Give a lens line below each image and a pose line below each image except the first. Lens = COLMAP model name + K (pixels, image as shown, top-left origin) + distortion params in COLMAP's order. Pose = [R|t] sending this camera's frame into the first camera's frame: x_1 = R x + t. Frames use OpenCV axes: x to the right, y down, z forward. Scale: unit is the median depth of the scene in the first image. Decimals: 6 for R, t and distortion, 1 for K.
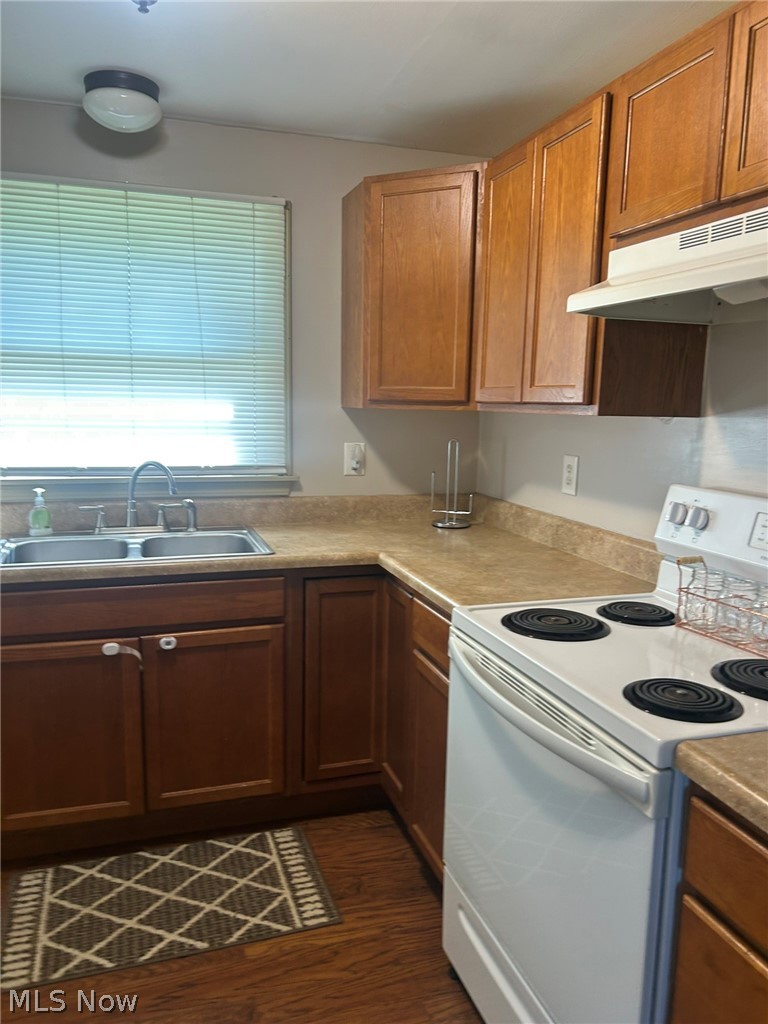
lens RADIAL K [[778.1, 0, 384.0], [0, 778.1, 512.0], [0, 0, 1]] dist [0.047565, -0.067108]
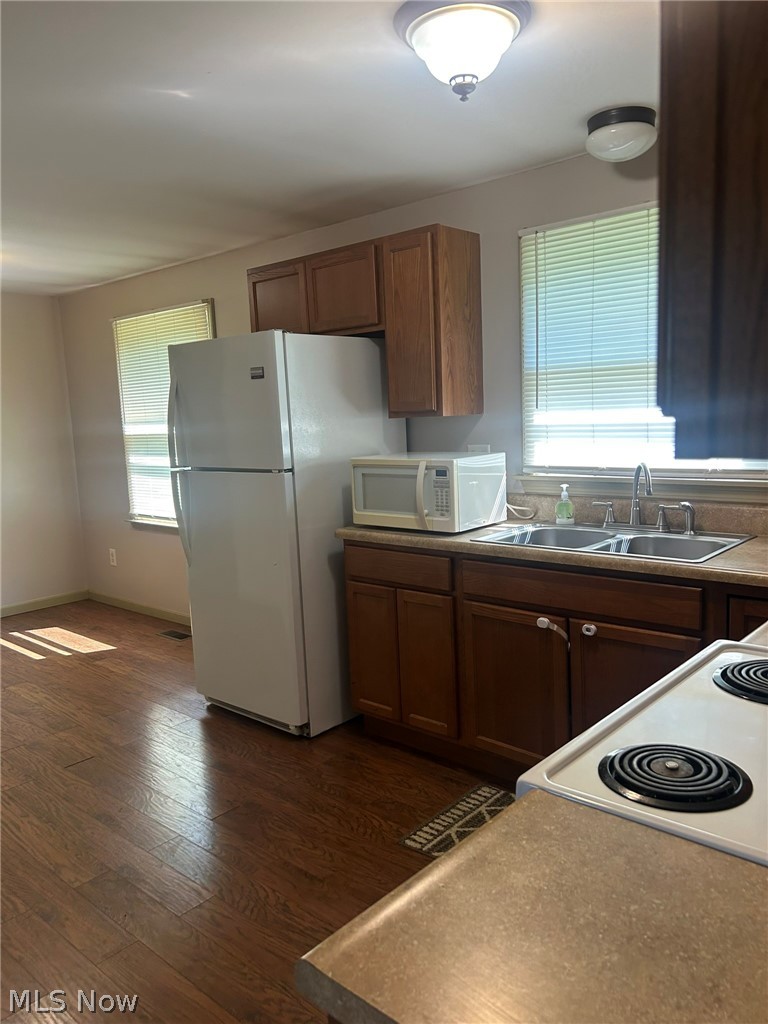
lens RADIAL K [[778.1, 0, 384.0], [0, 778.1, 512.0], [0, 0, 1]] dist [0.047565, -0.067108]
pose [[0.488465, 0.073360, -0.869494, 0.512049], [-0.077043, 0.996194, 0.040768, -0.017519], [0.869176, 0.047075, 0.492258, 0.208713]]
